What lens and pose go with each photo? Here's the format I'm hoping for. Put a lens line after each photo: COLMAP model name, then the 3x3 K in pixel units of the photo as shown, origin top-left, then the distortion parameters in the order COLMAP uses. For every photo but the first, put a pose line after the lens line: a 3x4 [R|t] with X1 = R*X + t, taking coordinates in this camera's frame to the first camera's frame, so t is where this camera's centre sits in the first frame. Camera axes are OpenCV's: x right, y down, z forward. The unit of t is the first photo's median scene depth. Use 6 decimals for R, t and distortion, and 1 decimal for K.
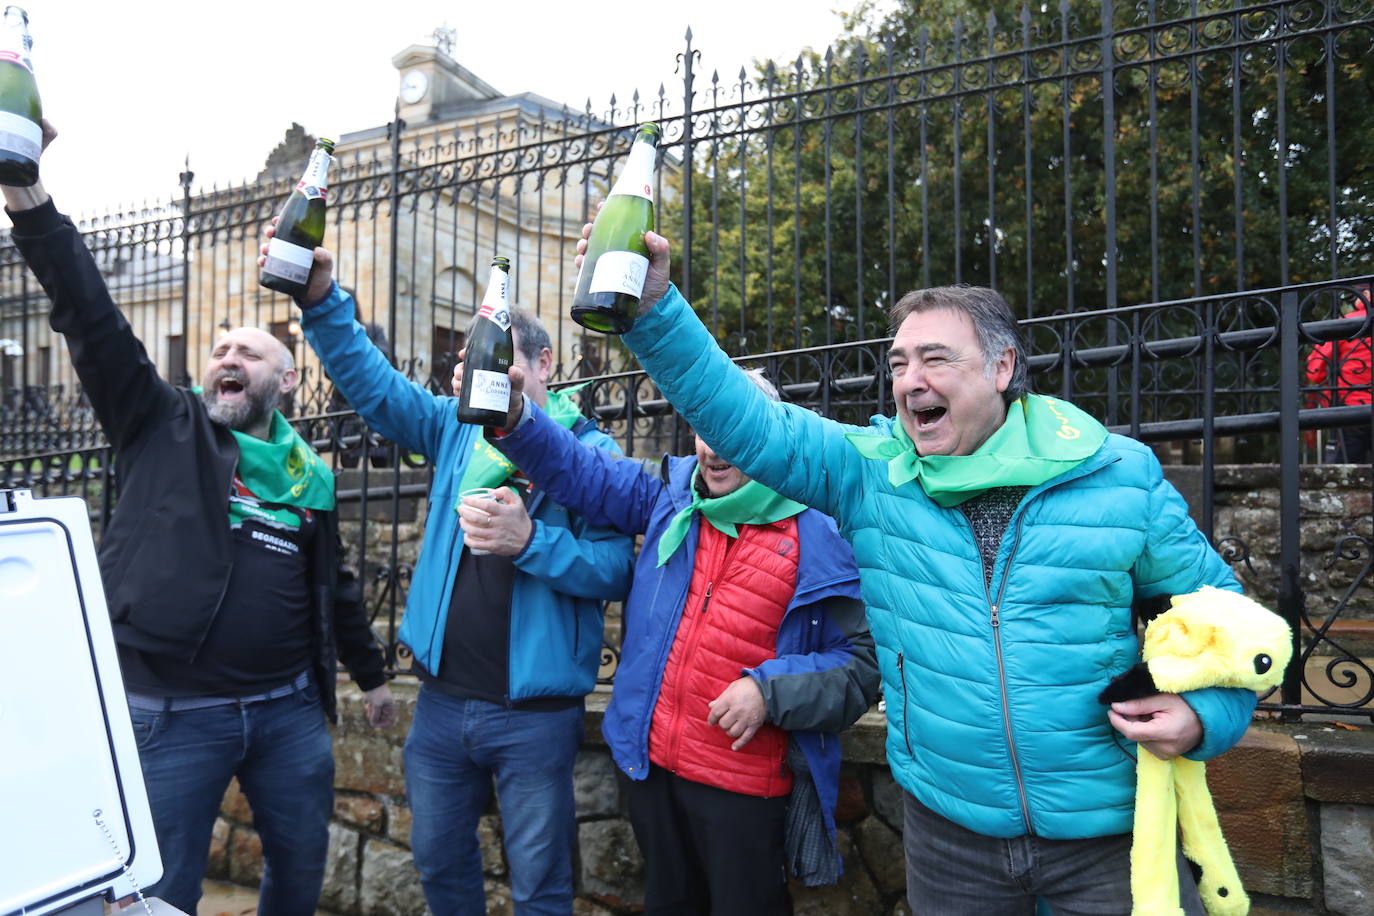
lens RADIAL K [[849.0, 0, 645.2], [0, 849.0, 455.5], [0, 0, 1]] dist [-0.037460, -0.000806]
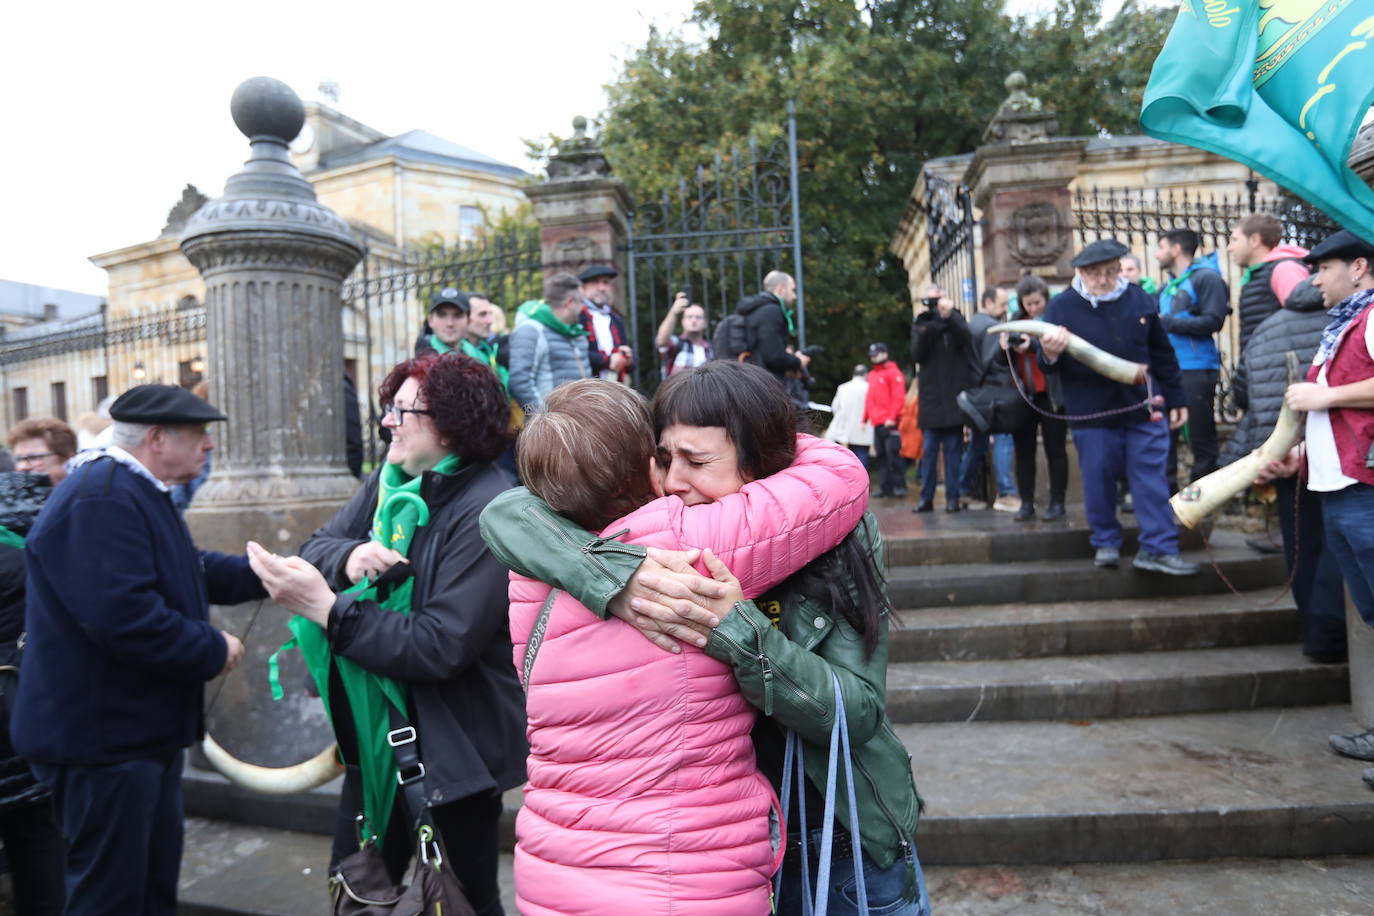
lens RADIAL K [[893.7, 0, 687.8], [0, 893.7, 453.1], [0, 0, 1]] dist [-0.059663, 0.052324]
pose [[0.997558, -0.064647, 0.026438, 0.199984], [0.064362, 0.997861, 0.011478, -0.000889], [-0.027124, -0.009749, 0.999585, -0.214742]]
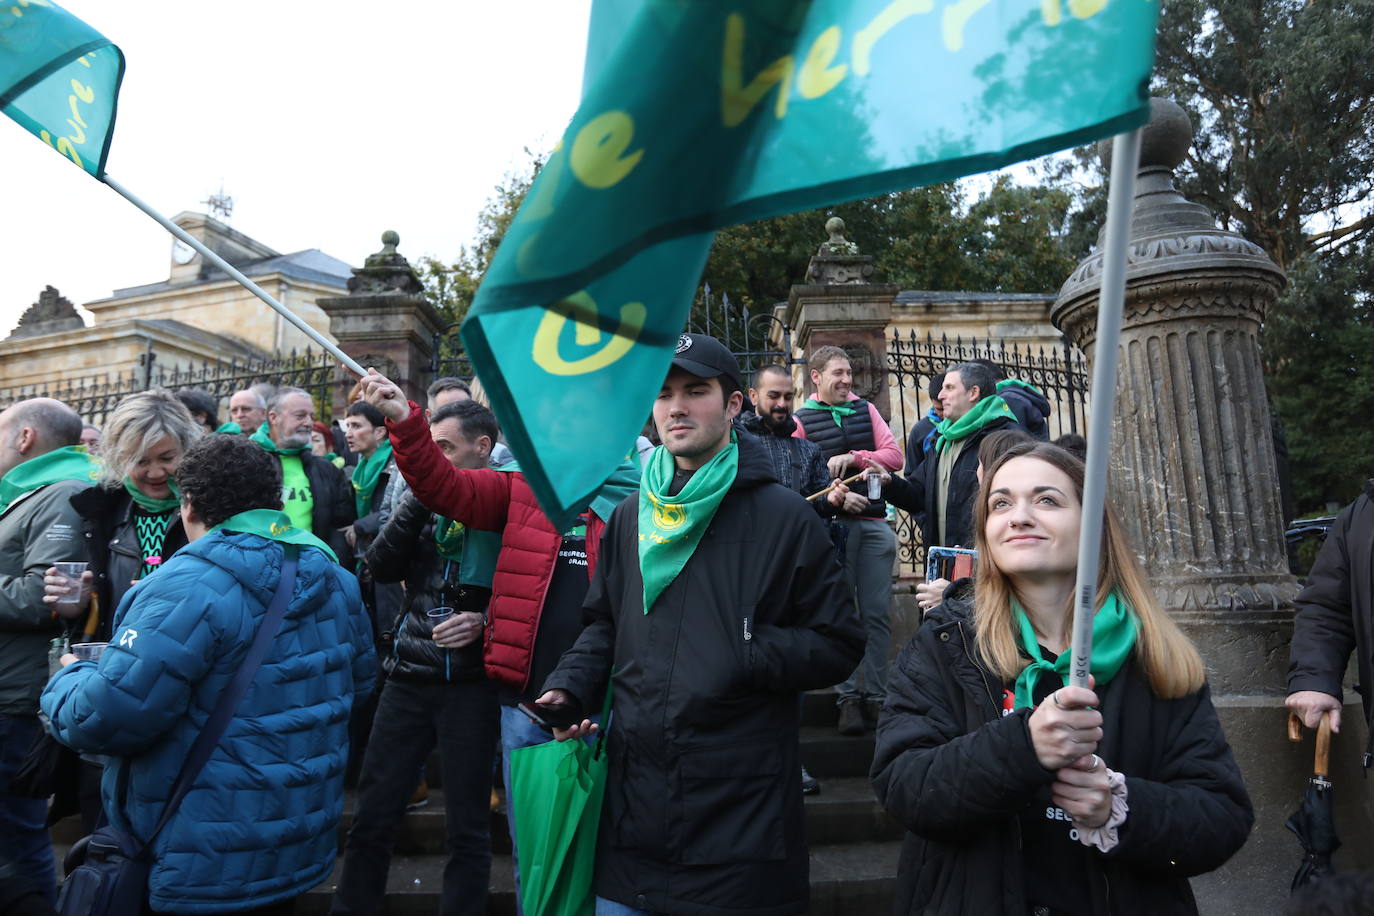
lens RADIAL K [[893.7, 0, 699.9], [0, 893.7, 475.9], [0, 0, 1]] dist [-0.059663, 0.052324]
pose [[0.989514, -0.019986, 0.143047, 0.239081], [0.035893, 0.993339, -0.109498, -0.000334], [-0.139906, 0.113485, 0.983640, -0.196375]]
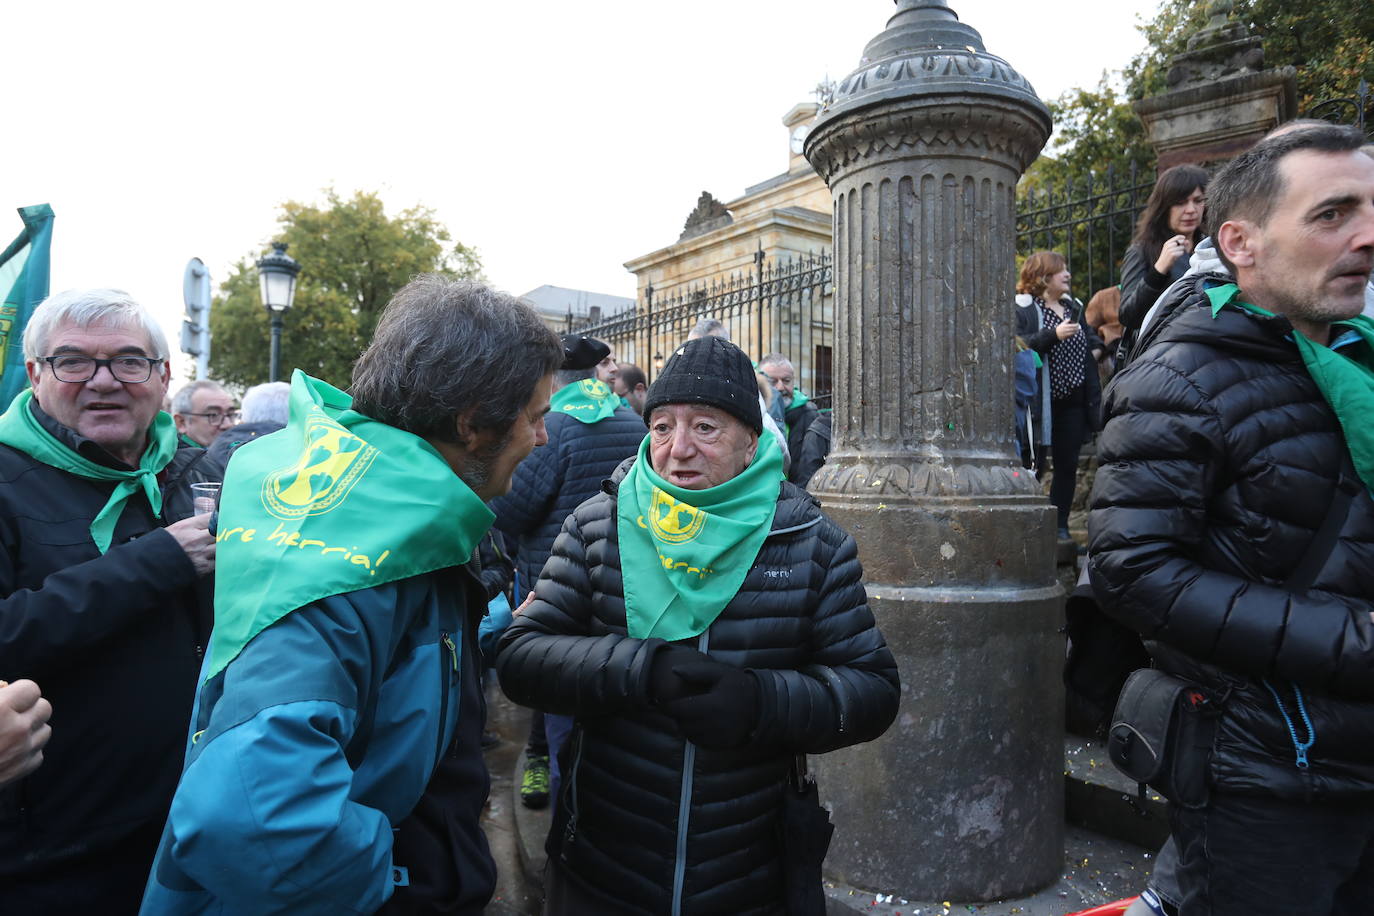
lens RADIAL K [[863.9, 0, 671.4], [0, 863.9, 454.1], [0, 0, 1]] dist [-0.035464, 0.015742]
pose [[0.876456, -0.015954, -0.481218, 0.154261], [0.017880, 0.999840, -0.000583, -0.001066], [0.481150, -0.008093, 0.876601, -0.162562]]
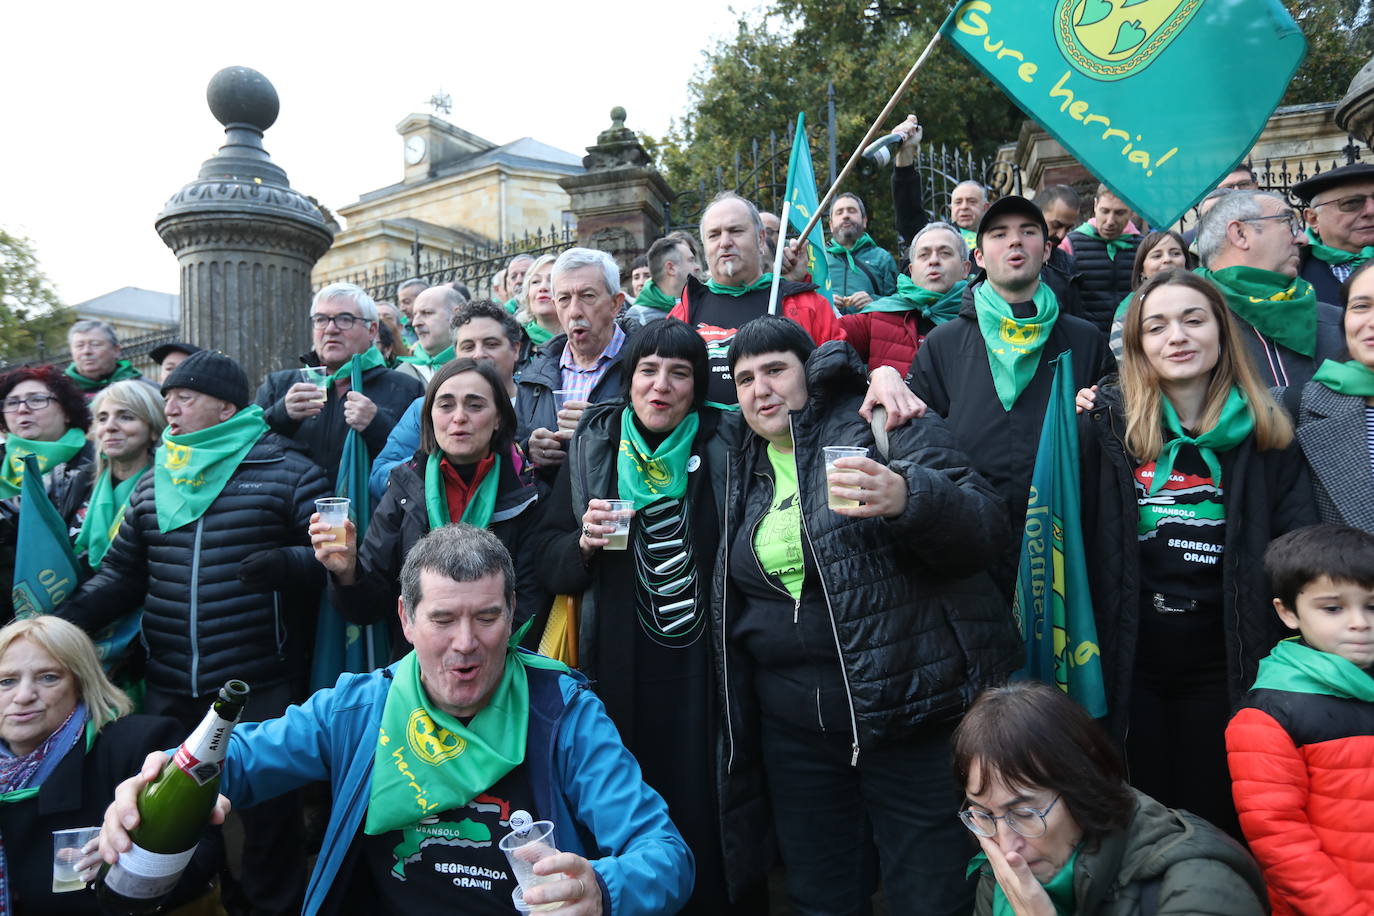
lens RADIAL K [[893.7, 0, 689.8], [0, 893.7, 471.3], [0, 0, 1]] dist [-0.059663, 0.052324]
pose [[0.993159, -0.053217, -0.103942, 0.230431], [0.055297, 0.998321, 0.017231, 0.006191], [0.102851, -0.022861, 0.994434, -0.209745]]
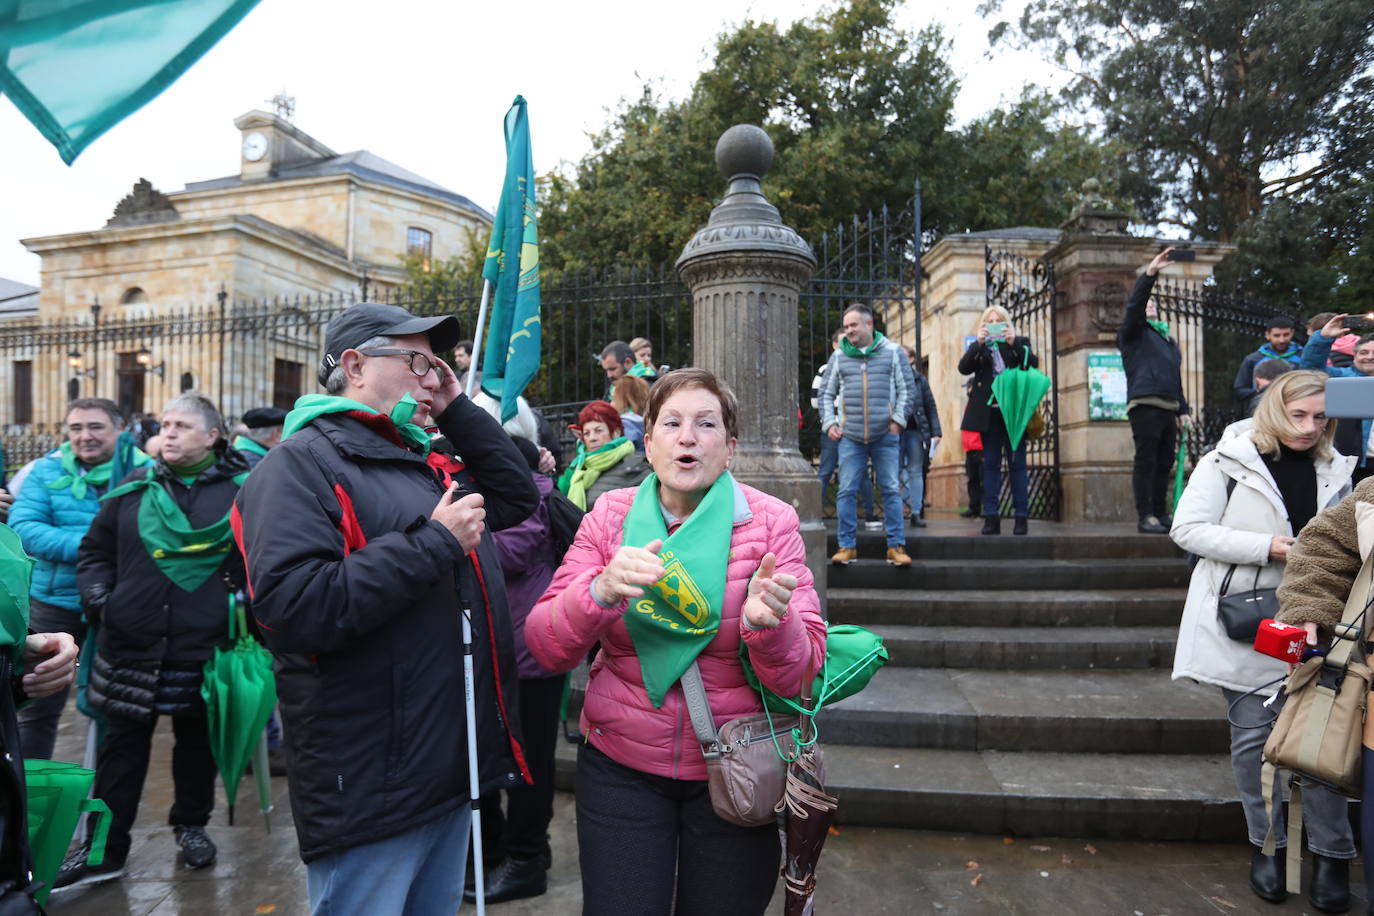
lens RADIAL K [[830.5, 0, 675.2], [0, 830.5, 456.2], [0, 0, 1]] dist [-0.041105, 0.019637]
pose [[0.981279, -0.006449, 0.192482, 0.077880], [0.008853, 0.999893, -0.011627, 0.002480], [-0.192387, 0.013114, 0.981232, -0.226134]]
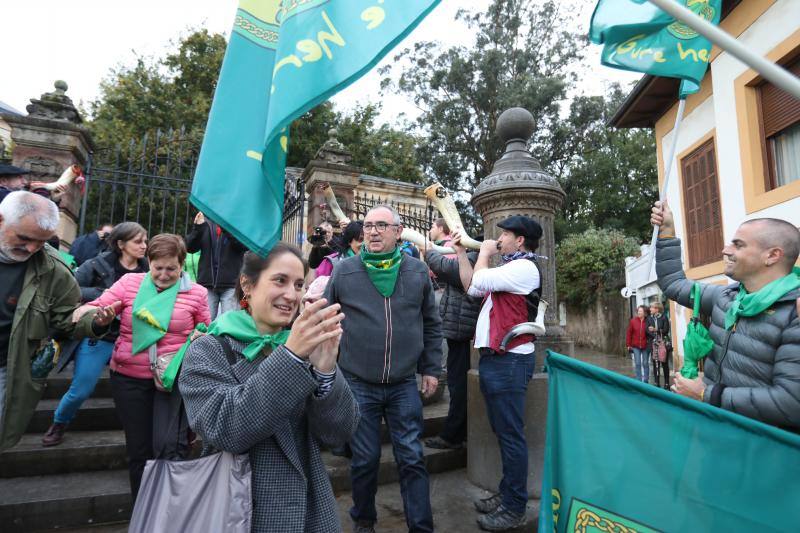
lens RADIAL K [[453.0, 0, 398.1], [0, 453.0, 271.1], [0, 0, 1]] dist [-0.053946, 0.025526]
pose [[0.850823, 0.059024, 0.522126, 0.214512], [-0.016660, 0.996202, -0.085468, -0.000494], [-0.525188, 0.064020, 0.848575, -0.184900]]
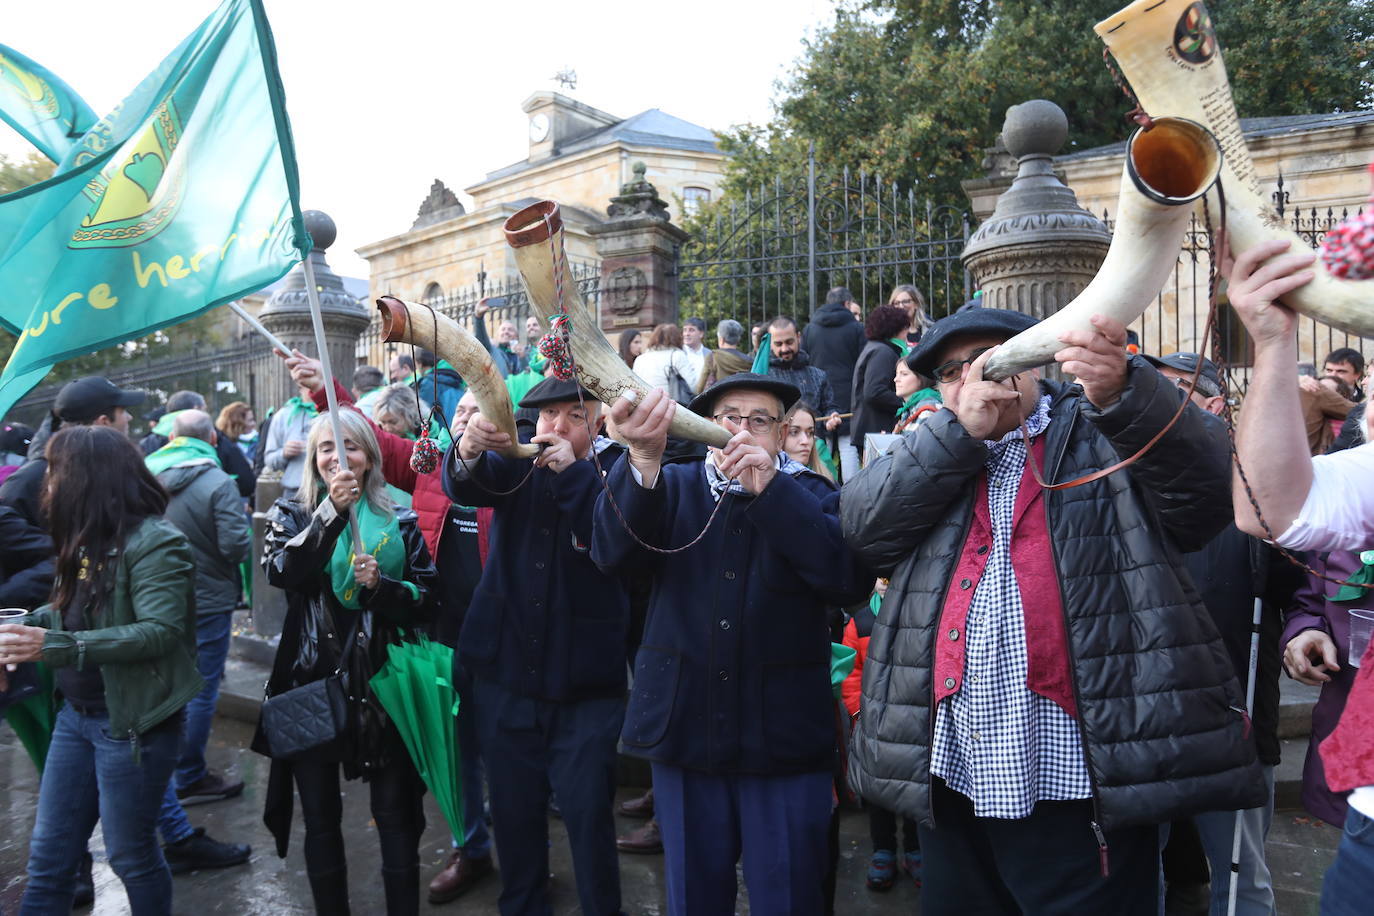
lens RADIAL K [[994.9, 0, 692.0], [0, 994.9, 452.5], [0, 0, 1]] dist [-0.035103, 0.033029]
pose [[0.962718, -0.029559, -0.268886, 0.314124], [0.034293, 0.999328, 0.012924, -0.002244], [0.268324, -0.021663, 0.963085, -0.299708]]
